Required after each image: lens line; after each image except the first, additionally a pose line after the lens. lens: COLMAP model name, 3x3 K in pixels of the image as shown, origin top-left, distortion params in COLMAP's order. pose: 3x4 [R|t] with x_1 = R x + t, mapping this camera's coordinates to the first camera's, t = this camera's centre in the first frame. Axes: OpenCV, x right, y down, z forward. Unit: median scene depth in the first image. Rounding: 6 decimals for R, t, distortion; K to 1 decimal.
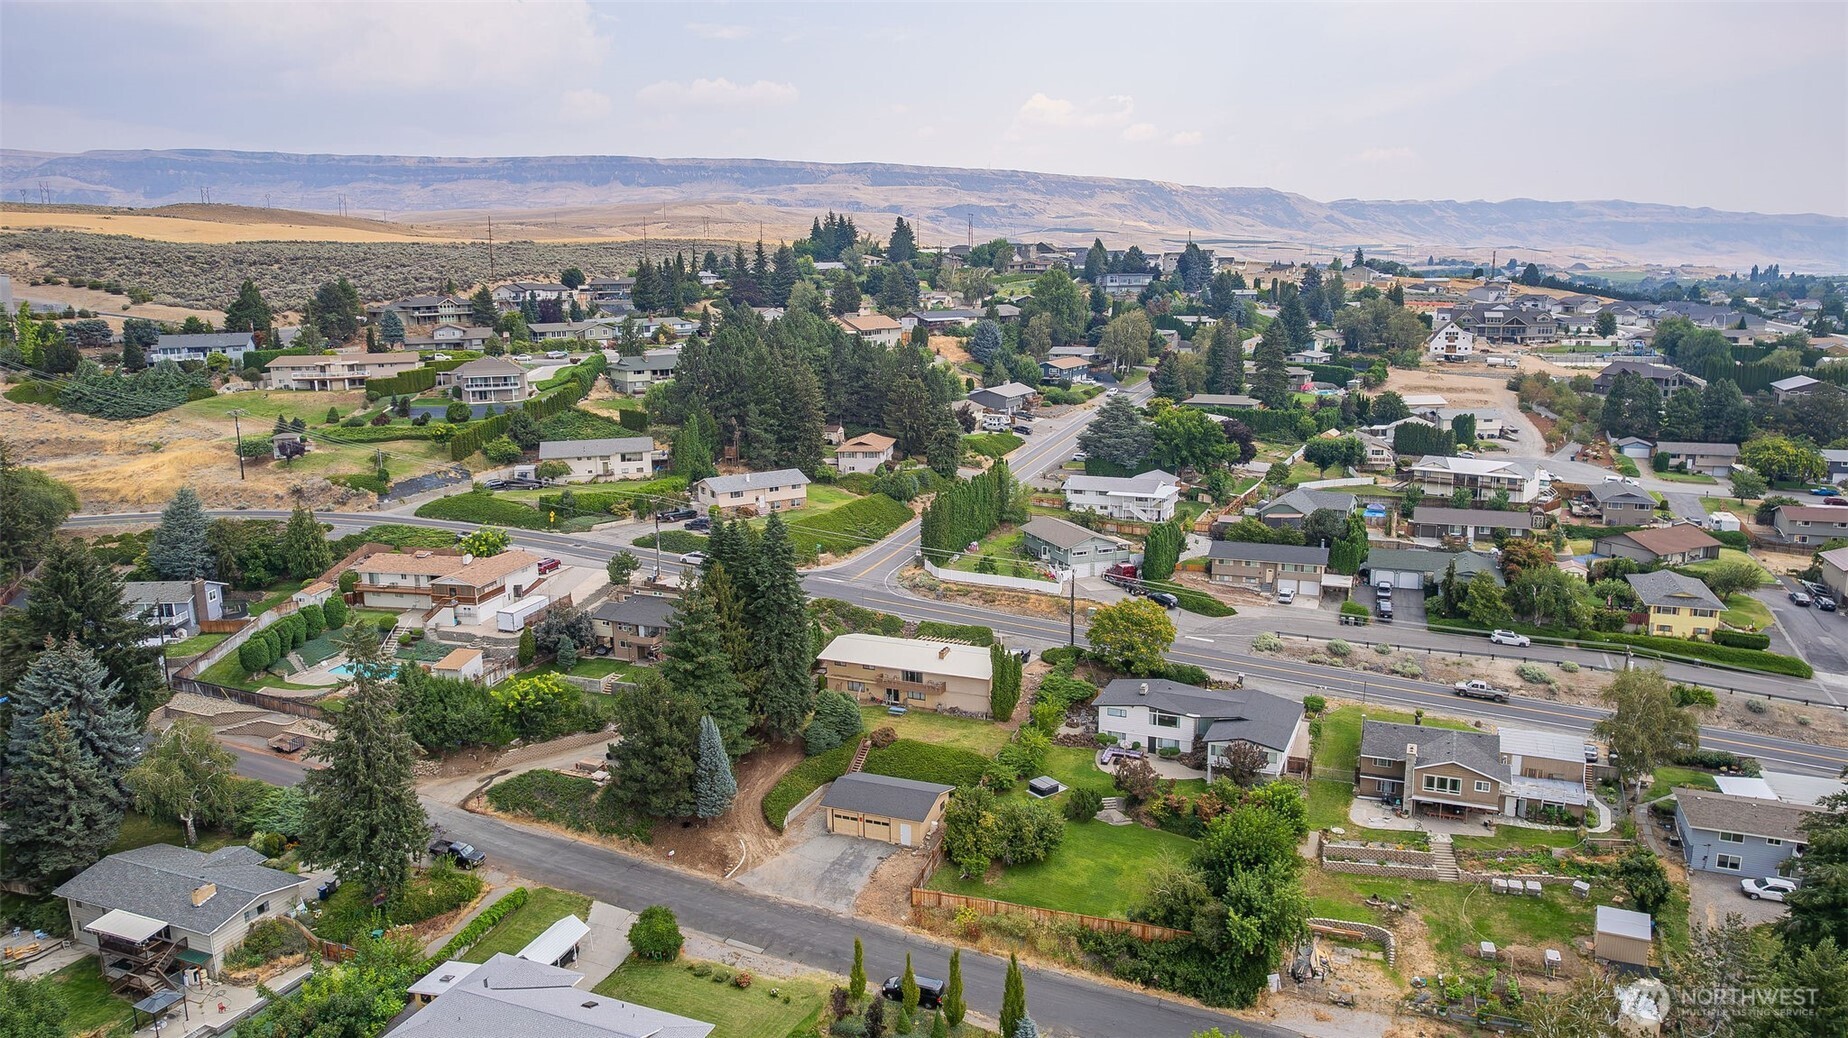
lens RADIAL K [[1190.3, 0, 928.7], [0, 1190.3, 514.2], [0, 0, 1]] dist [-0.078622, 0.072598]
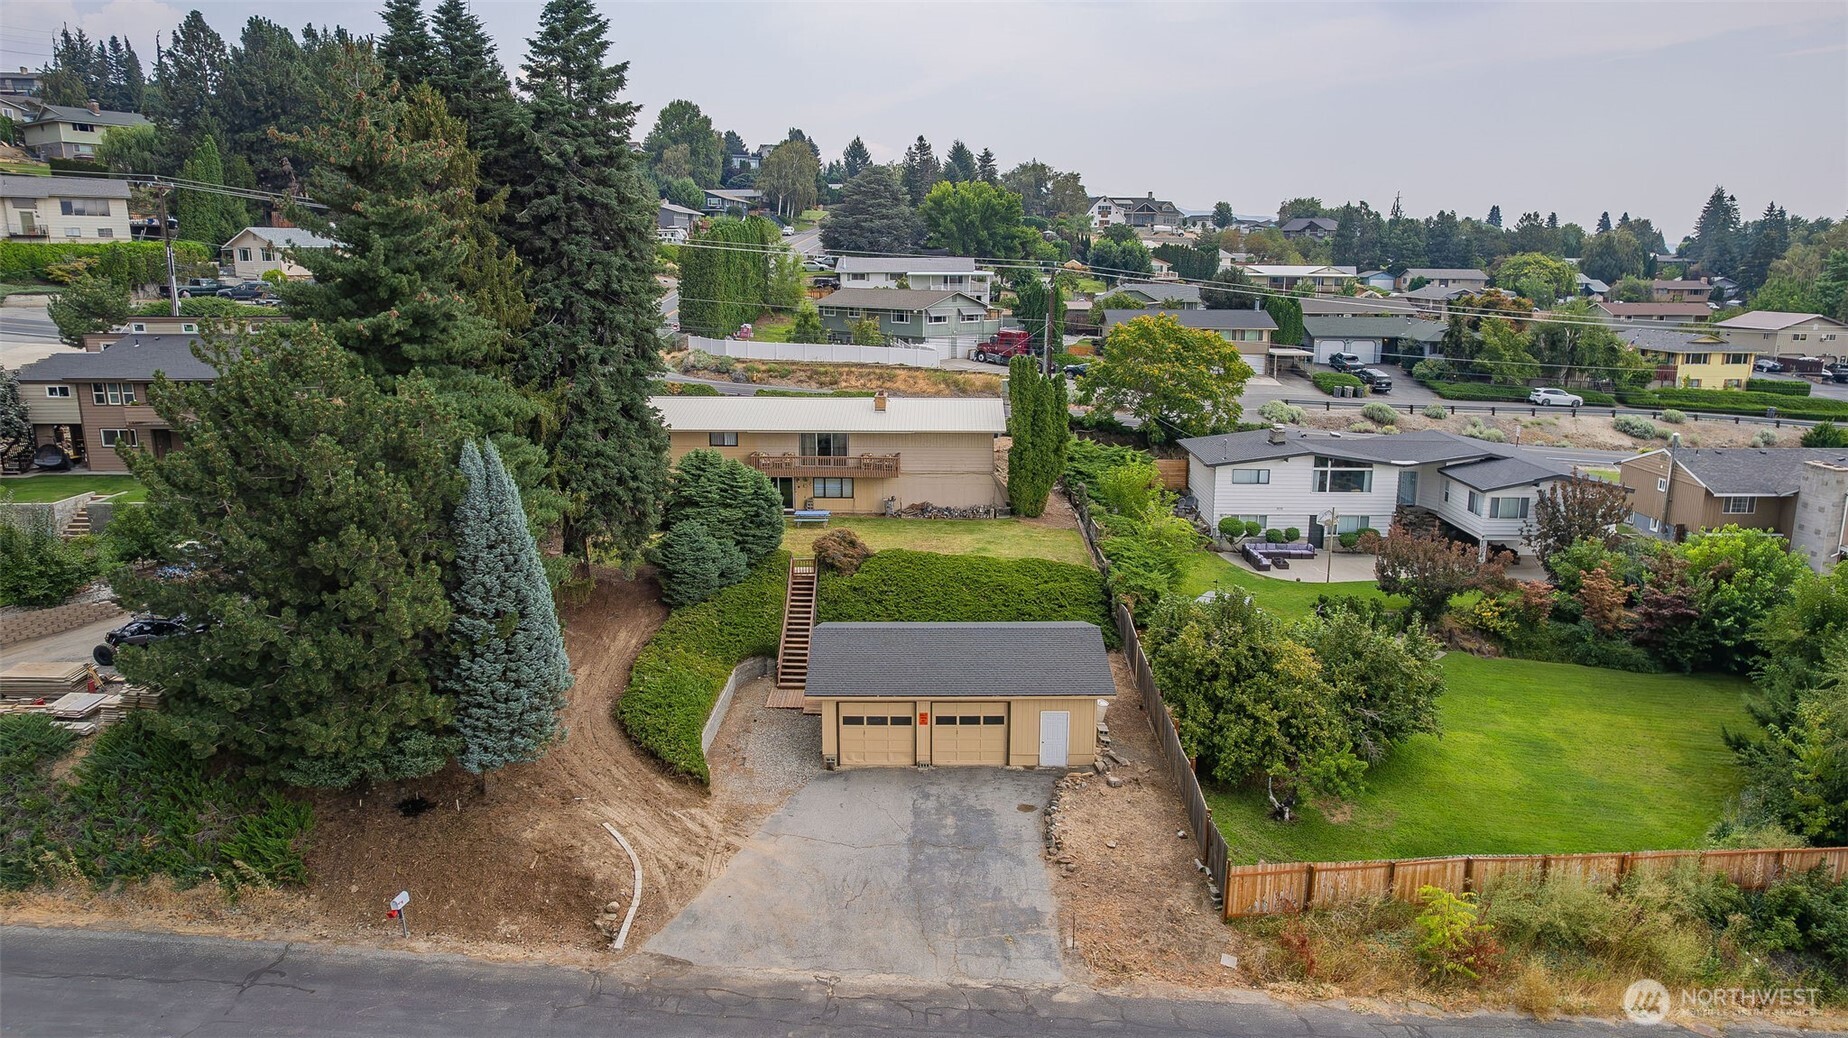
lens RADIAL K [[1190.3, 0, 928.7], [0, 1190.3, 514.2], [0, 0, 1]] dist [-0.078622, 0.072598]
pose [[0.923605, -0.063689, 0.378019, -0.193004], [0.055603, 0.997931, 0.032278, 0.182663], [-0.379292, -0.008793, 0.925235, 0.658172]]
